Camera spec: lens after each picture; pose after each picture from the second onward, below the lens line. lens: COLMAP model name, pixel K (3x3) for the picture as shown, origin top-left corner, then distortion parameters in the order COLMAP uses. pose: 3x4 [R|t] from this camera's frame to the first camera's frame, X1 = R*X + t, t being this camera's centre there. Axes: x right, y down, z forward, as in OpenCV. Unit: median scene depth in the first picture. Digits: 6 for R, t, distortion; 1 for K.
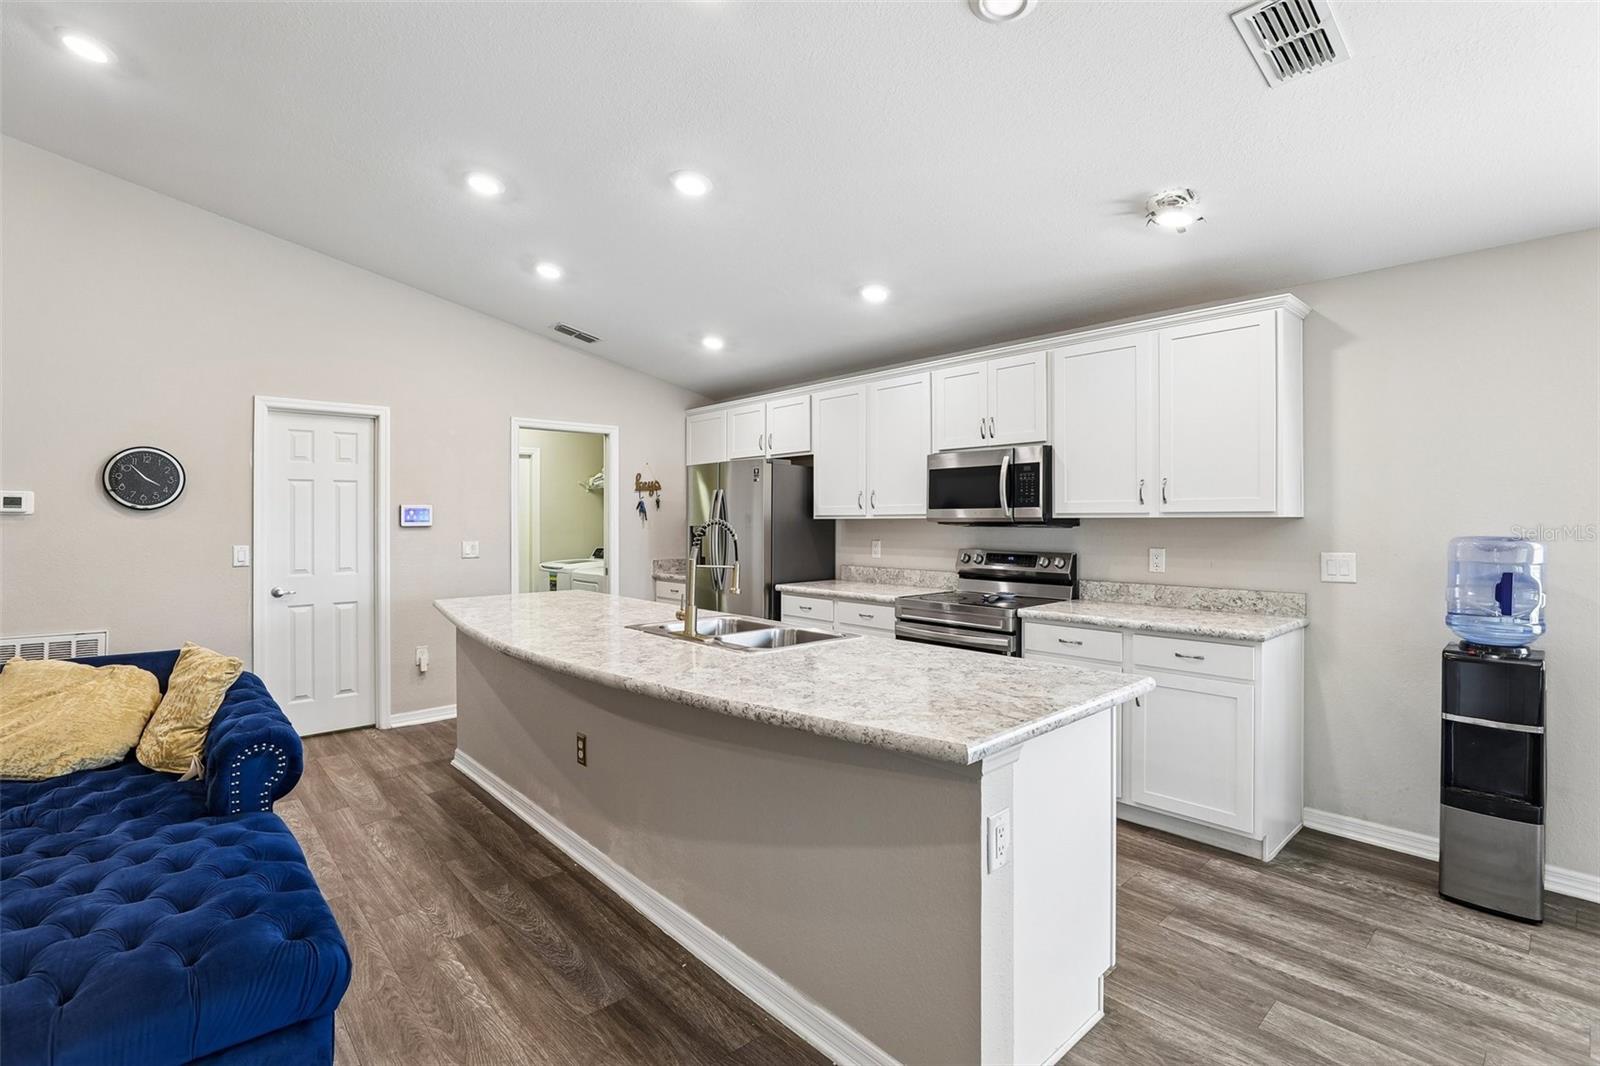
lens RADIAL K [[736.4, 0, 802.4], [0, 736.4, 516.7], [0, 0, 1]] dist [-0.043475, 0.012506]
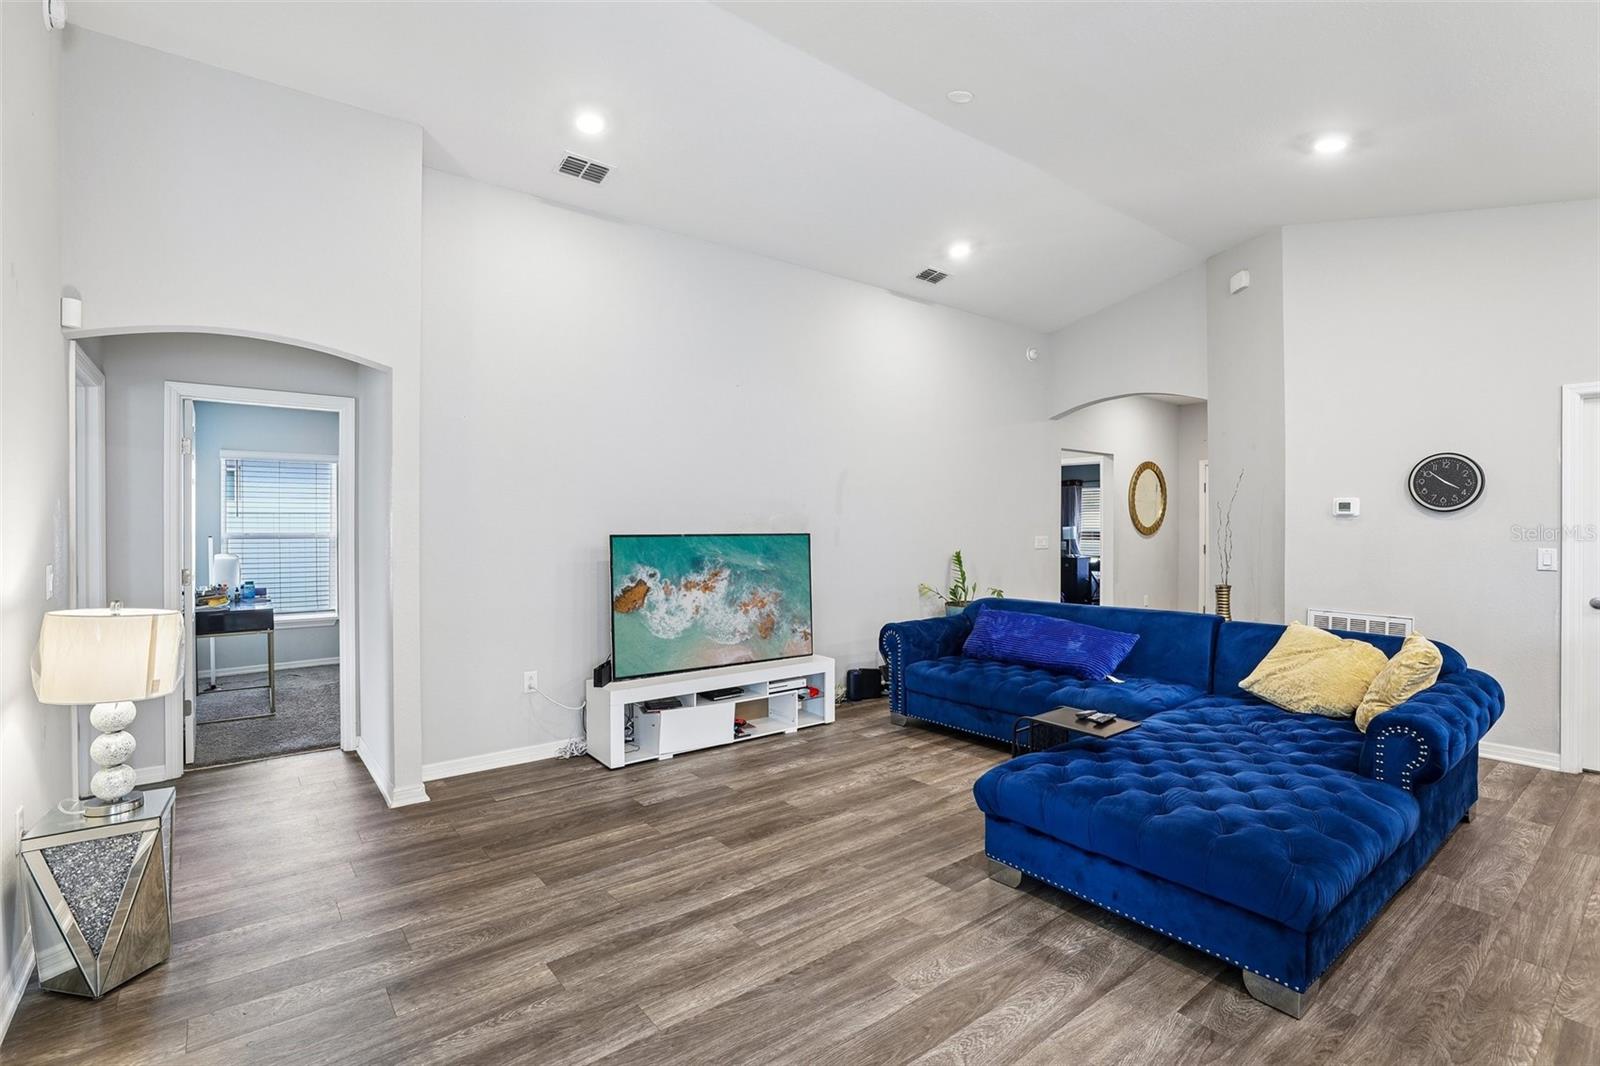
lens RADIAL K [[750.1, 0, 799.8], [0, 750.1, 526.1], [0, 0, 1]] dist [-0.049182, 0.012957]
pose [[-0.067709, 0.010769, -0.997647, 0.301984], [0.002755, 0.999940, 0.010607, -0.002300], [0.997701, -0.002030, -0.067734, 0.119349]]
